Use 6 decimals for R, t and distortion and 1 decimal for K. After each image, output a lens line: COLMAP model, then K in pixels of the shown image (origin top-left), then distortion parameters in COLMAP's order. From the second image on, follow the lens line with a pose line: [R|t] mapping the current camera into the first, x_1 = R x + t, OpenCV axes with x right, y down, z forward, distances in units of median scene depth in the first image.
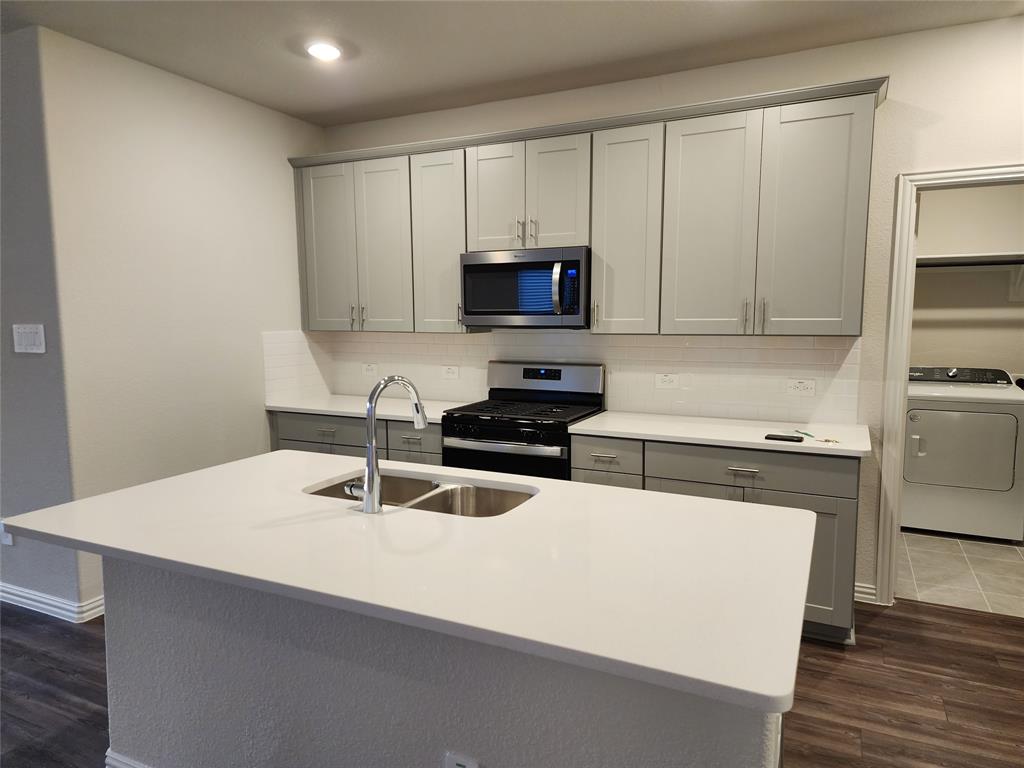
lens RADIAL K [[678.0, 0, 512.8], [0, 678.0, 387.3], [0, 0, 1]] dist [0.101045, -0.083167]
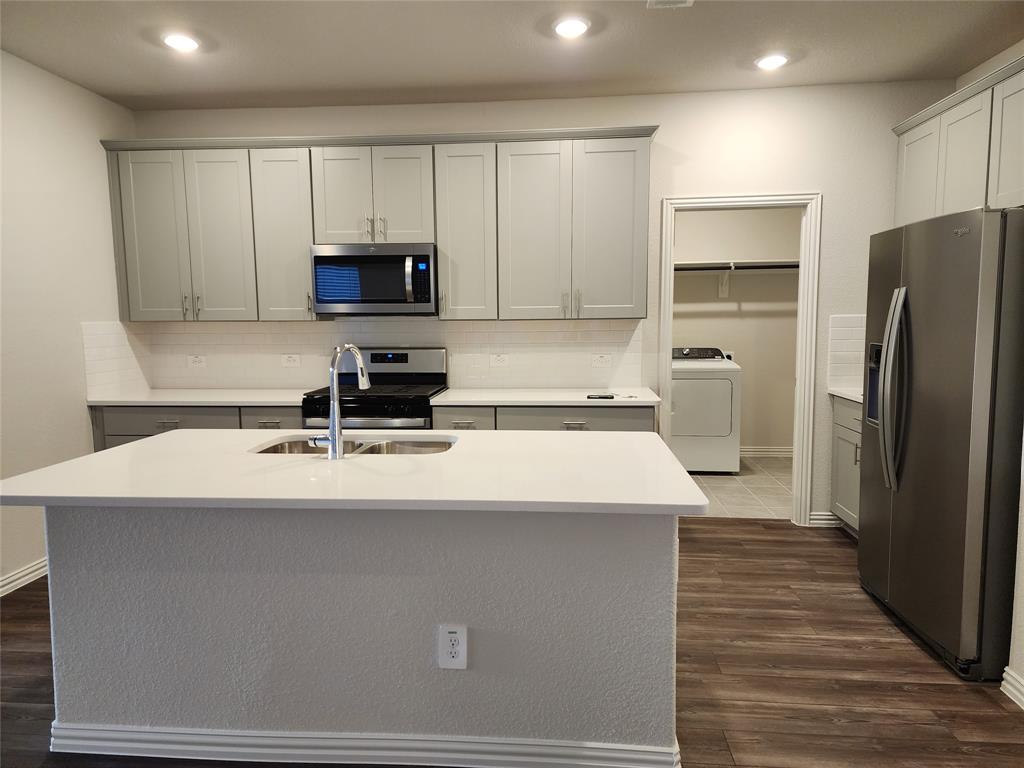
lens RADIAL K [[678.0, 0, 512.8], [0, 678.0, 387.3], [0, 0, 1]] dist [0.101045, -0.083167]
pose [[0.932230, -0.042802, 0.359327, -0.184029], [0.045493, 0.998964, 0.000968, 0.039141], [-0.358996, 0.015444, 0.933211, -0.112873]]
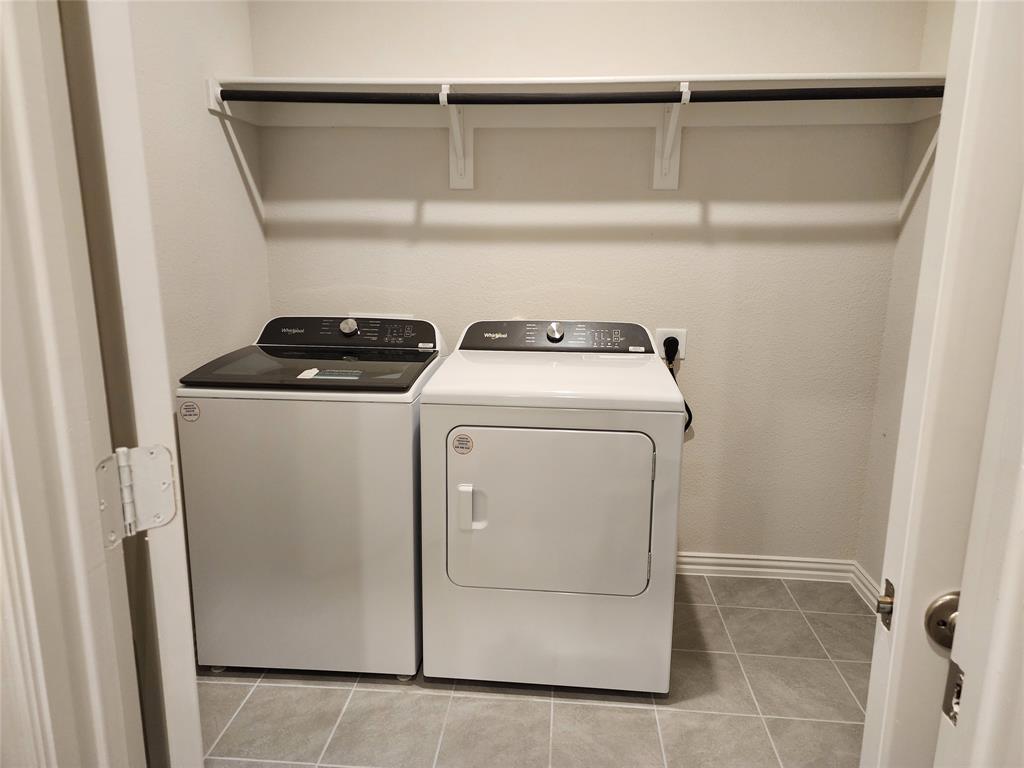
lens RADIAL K [[678.0, 0, 512.8], [0, 678.0, 387.3], [0, 0, 1]] dist [0.101045, -0.083167]
pose [[0.933626, -0.064459, 0.352402, 0.551393], [0.025758, 0.993212, 0.113430, -0.048334], [-0.357321, -0.096824, 0.928949, 0.714231]]
